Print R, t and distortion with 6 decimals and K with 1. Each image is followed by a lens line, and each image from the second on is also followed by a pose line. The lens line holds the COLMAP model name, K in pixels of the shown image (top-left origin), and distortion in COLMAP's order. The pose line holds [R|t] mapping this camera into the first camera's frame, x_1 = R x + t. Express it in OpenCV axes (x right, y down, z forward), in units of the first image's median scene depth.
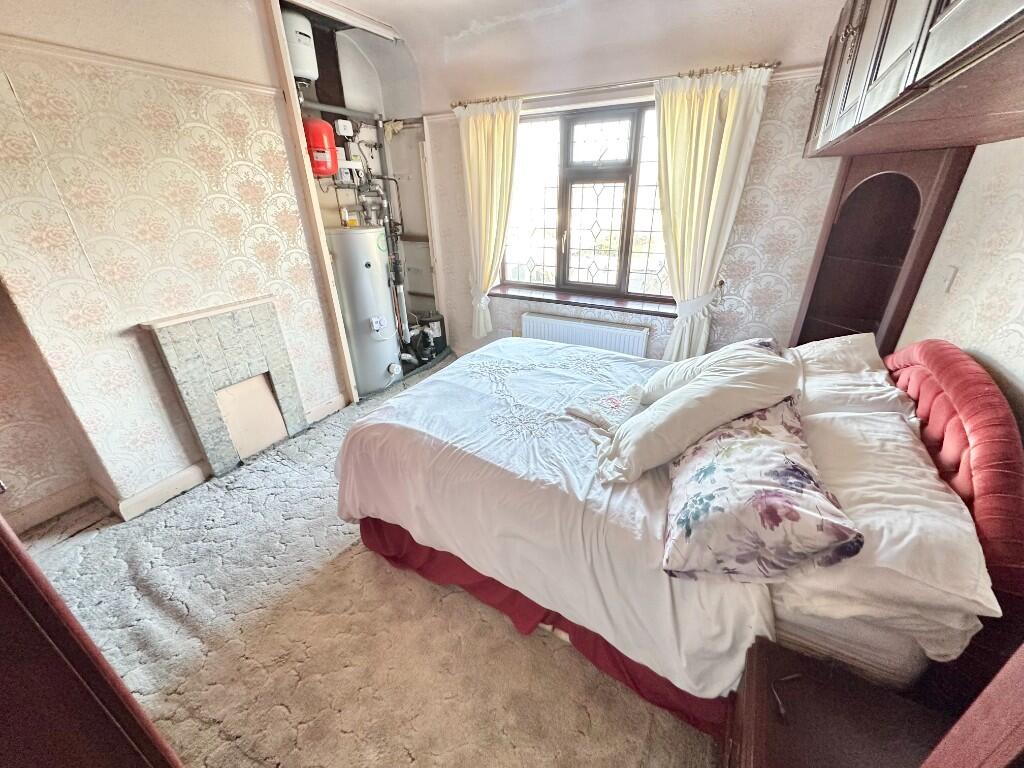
lens RADIAL K [[411.0, 0, 511.5], [0, 411.0, 384.3], [0, 0, 1]] dist [-0.002094, -0.000127]
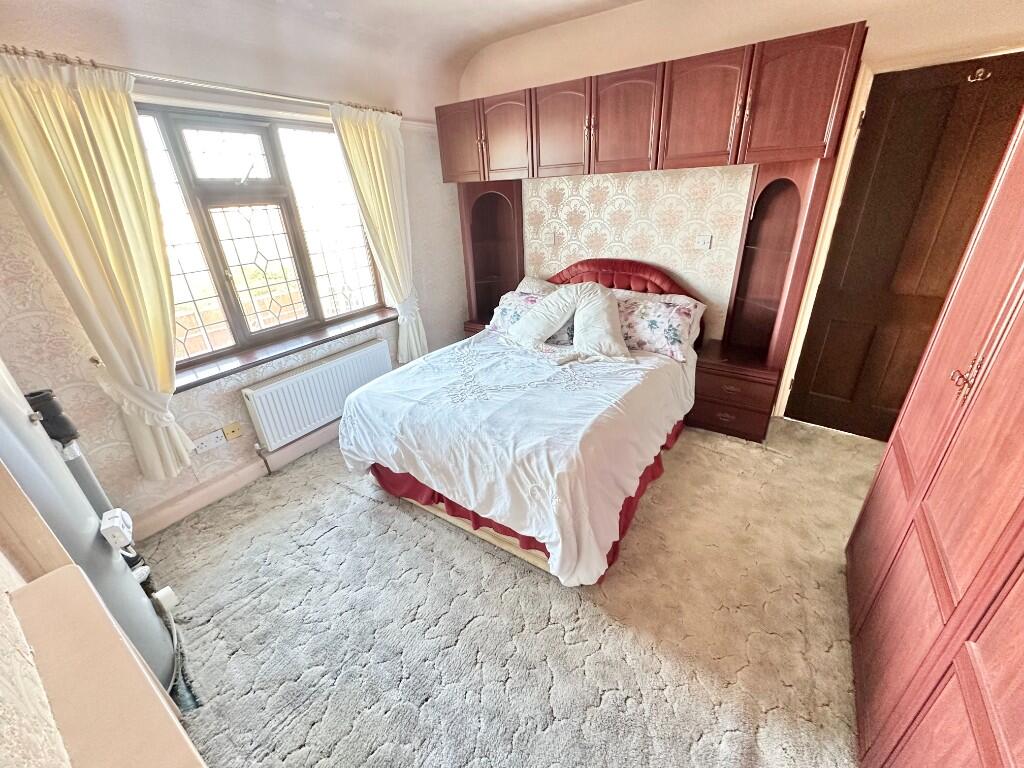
lens RADIAL K [[411.0, 0, 514.9], [0, 411.0, 380.4], [0, 0, 1]] dist [-0.002094, -0.000127]
pose [[0.059148, -0.395096, 0.916734, -0.645843], [0.472002, 0.820269, 0.323068, -0.225648], [-0.879611, 0.413591, 0.235003, 0.499684]]
